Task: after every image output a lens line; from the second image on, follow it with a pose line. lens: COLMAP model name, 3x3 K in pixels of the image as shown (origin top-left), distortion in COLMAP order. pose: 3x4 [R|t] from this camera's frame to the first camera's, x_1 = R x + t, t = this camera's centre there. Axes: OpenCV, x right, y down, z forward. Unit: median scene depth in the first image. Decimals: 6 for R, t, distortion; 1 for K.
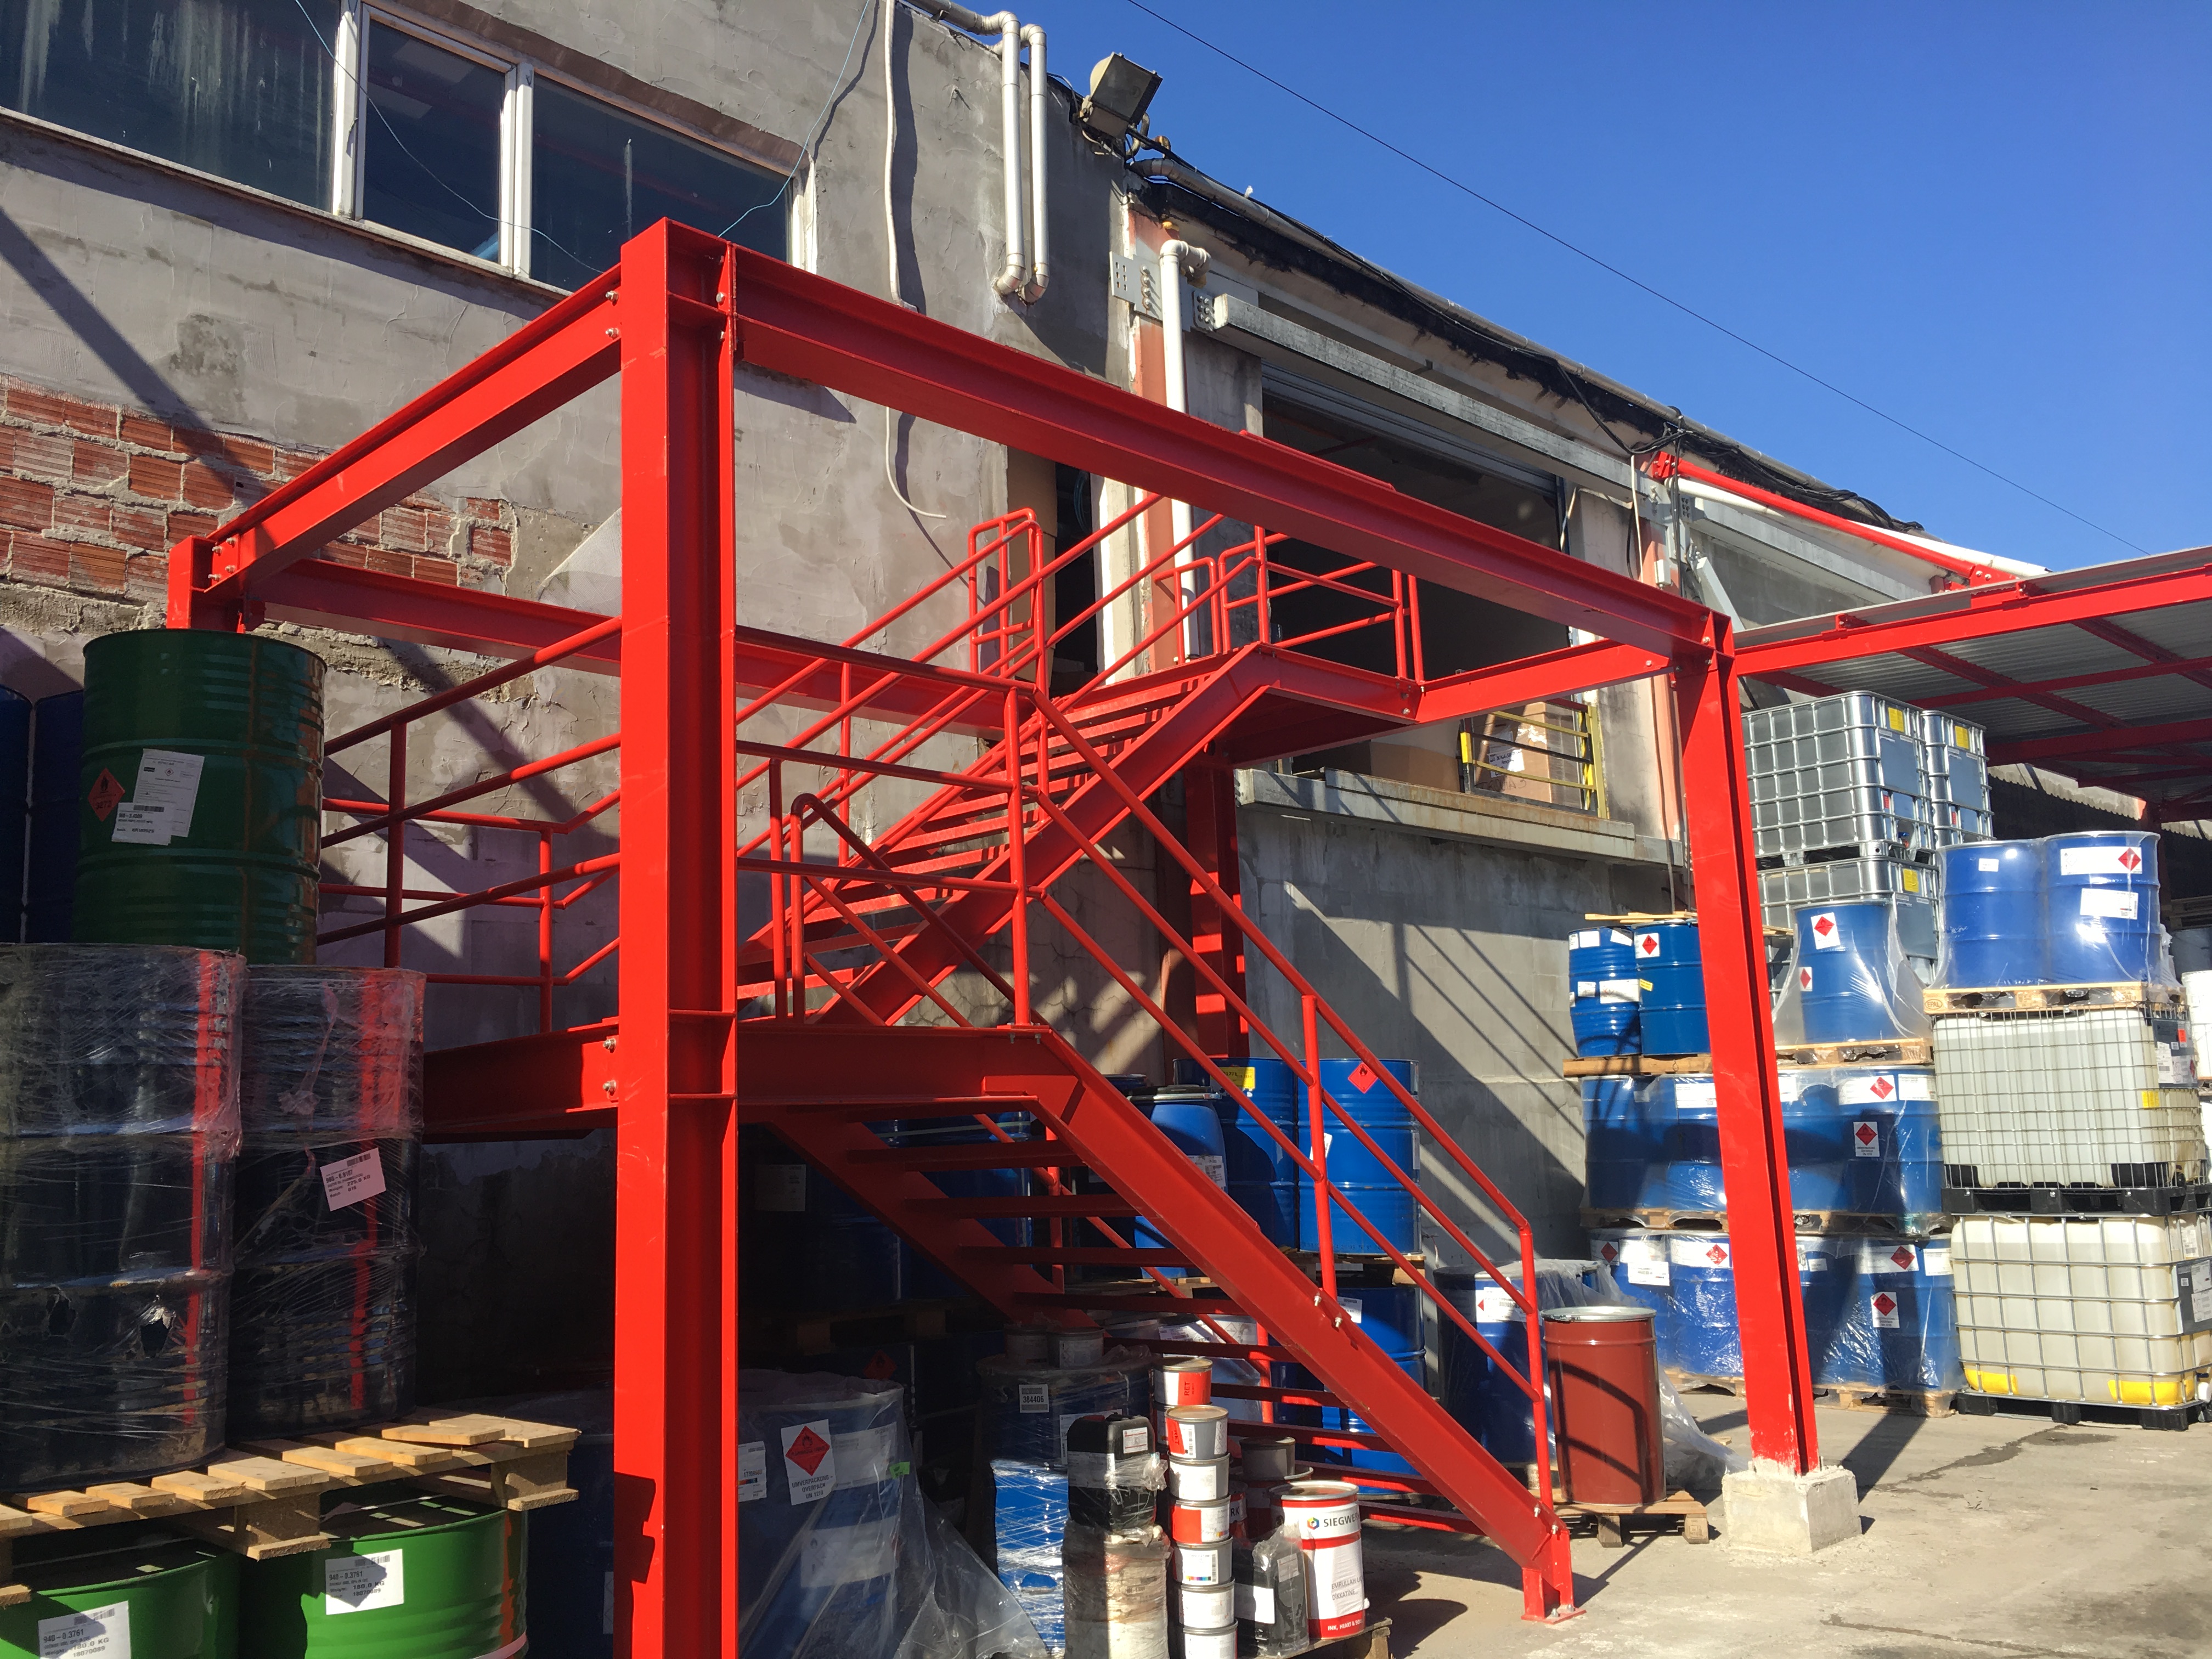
lens RADIAL K [[1846.3, 0, 1111.7], [0, 1846.3, 823.1], [0, 0, 1]] dist [0.011184, -0.055422]
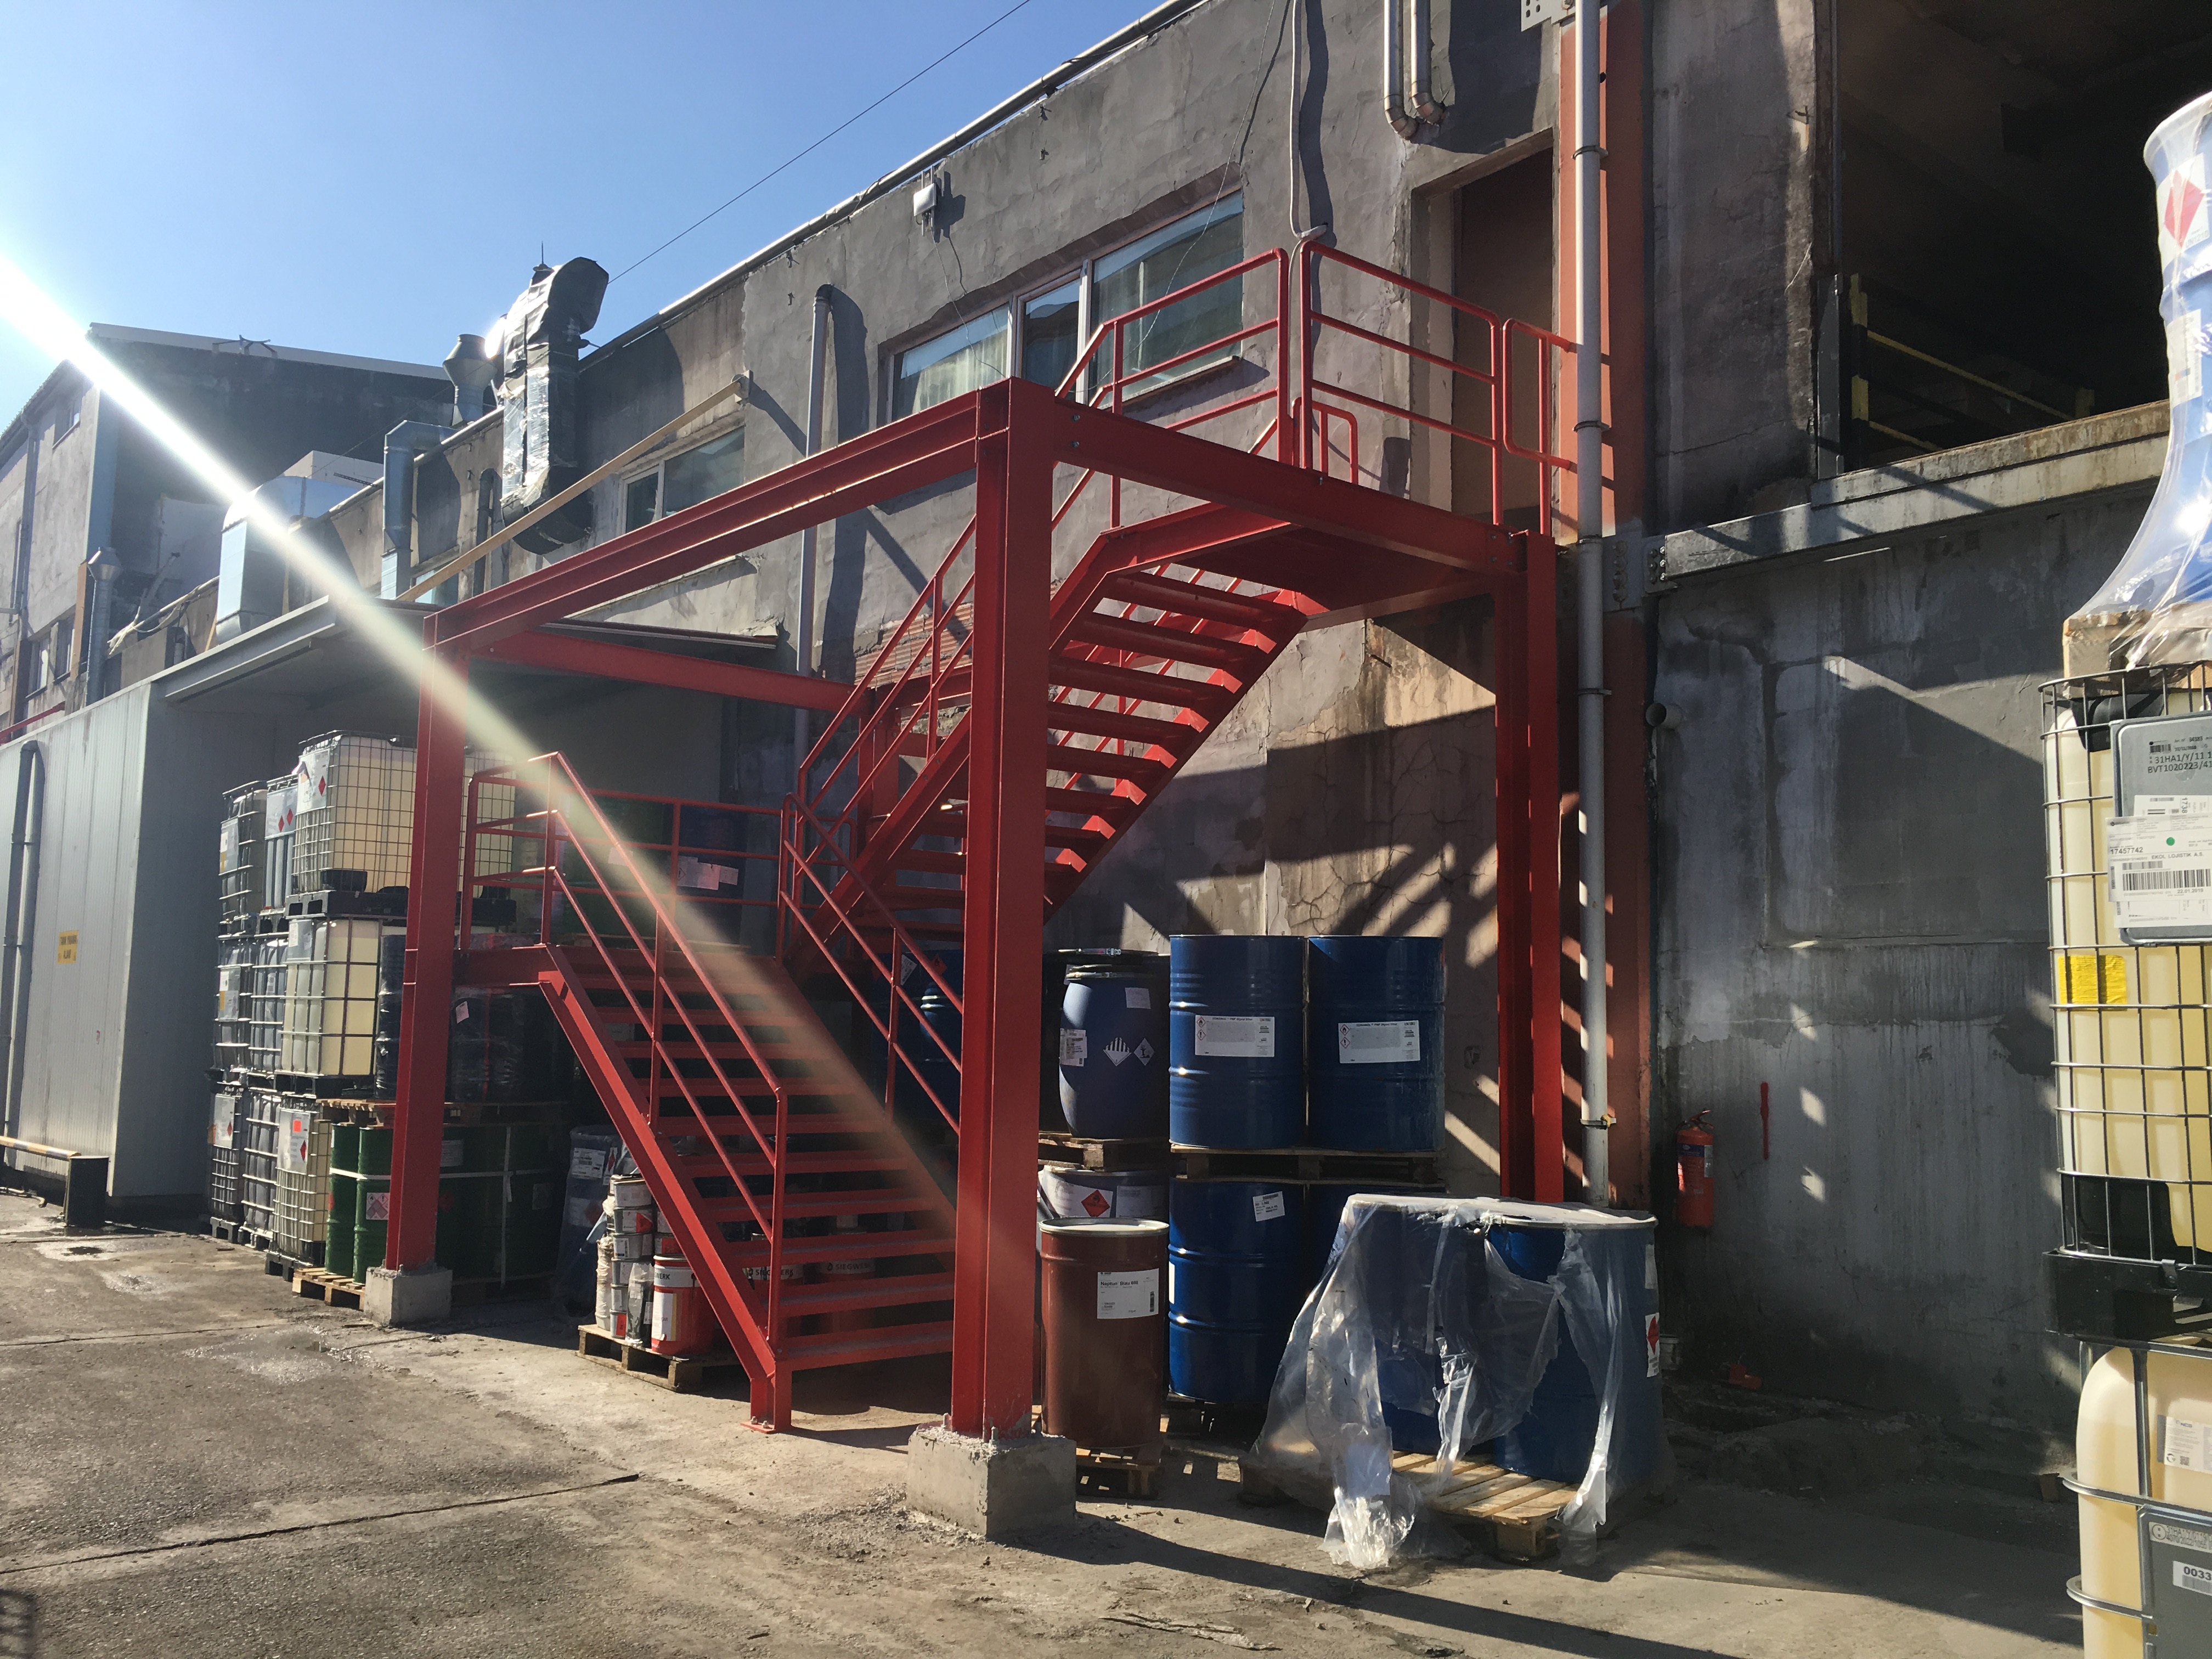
lens RADIAL K [[1846.3, 0, 1111.7], [0, 1846.3, 823.1], [0, 0, 1]] dist [0.011184, -0.055422]
pose [[-0.105693, -0.064208, -0.992324, 0.809264], [0.161299, 0.983590, -0.080824, 0.106376], [0.981230, -0.168603, -0.093602, 0.803054]]
